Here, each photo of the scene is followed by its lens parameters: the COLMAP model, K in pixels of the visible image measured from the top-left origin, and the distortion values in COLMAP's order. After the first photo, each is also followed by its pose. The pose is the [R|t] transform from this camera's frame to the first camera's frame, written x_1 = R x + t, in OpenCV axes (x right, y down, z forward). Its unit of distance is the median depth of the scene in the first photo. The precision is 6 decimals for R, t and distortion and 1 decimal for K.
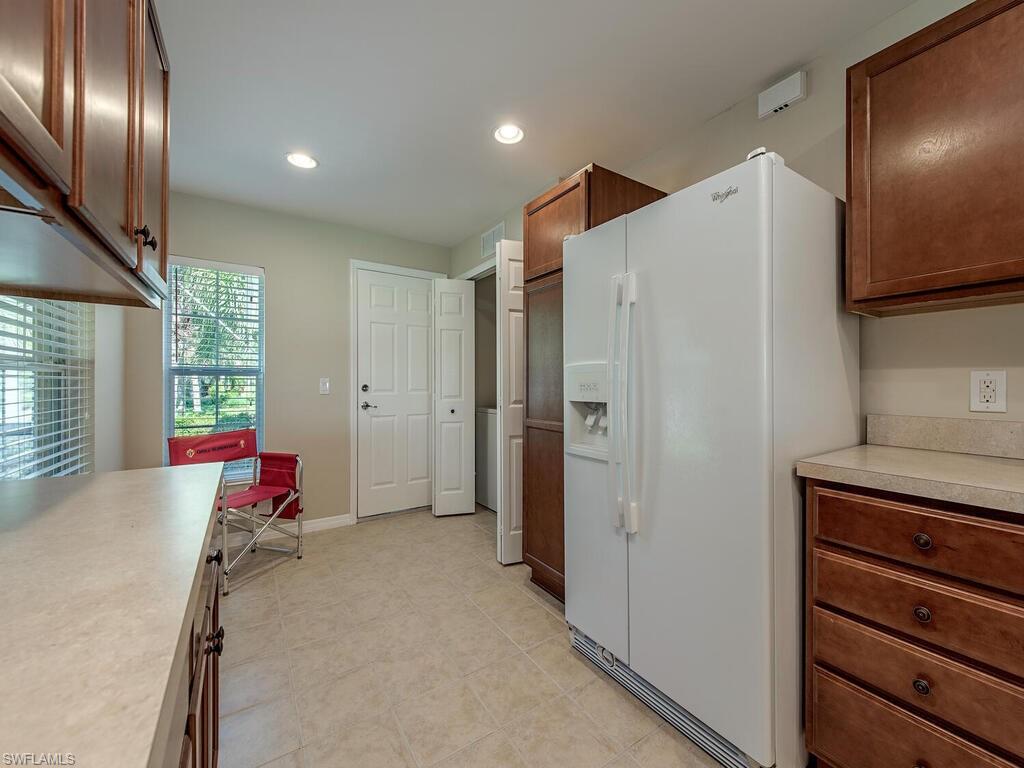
lens RADIAL K [[410.7, 0, 512.0], [0, 410.7, 384.0], [0, 0, 1]] dist [0.000105, 0.000016]
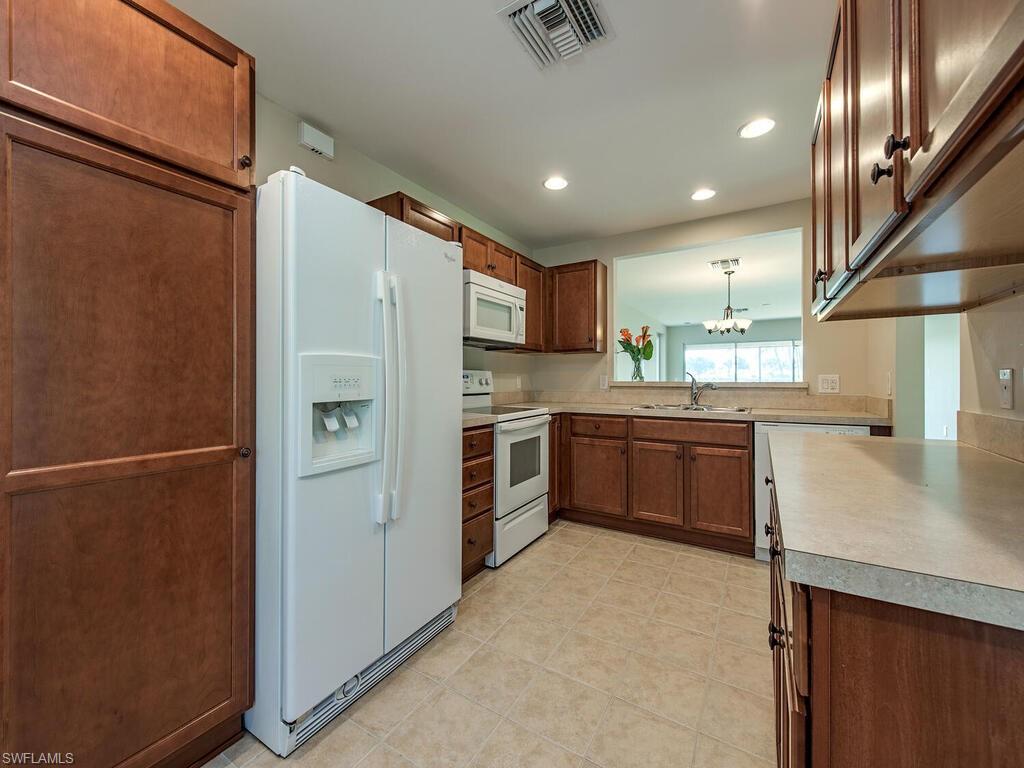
lens RADIAL K [[402.8, 0, 509.8], [0, 402.8, 378.1], [0, 0, 1]] dist [0.000038, -0.000015]
pose [[-0.432530, 0.003719, 0.901612, -0.791648], [0.003667, 0.999990, -0.002365, 0.001130], [-0.901612, 0.002284, -0.432539, 1.195547]]
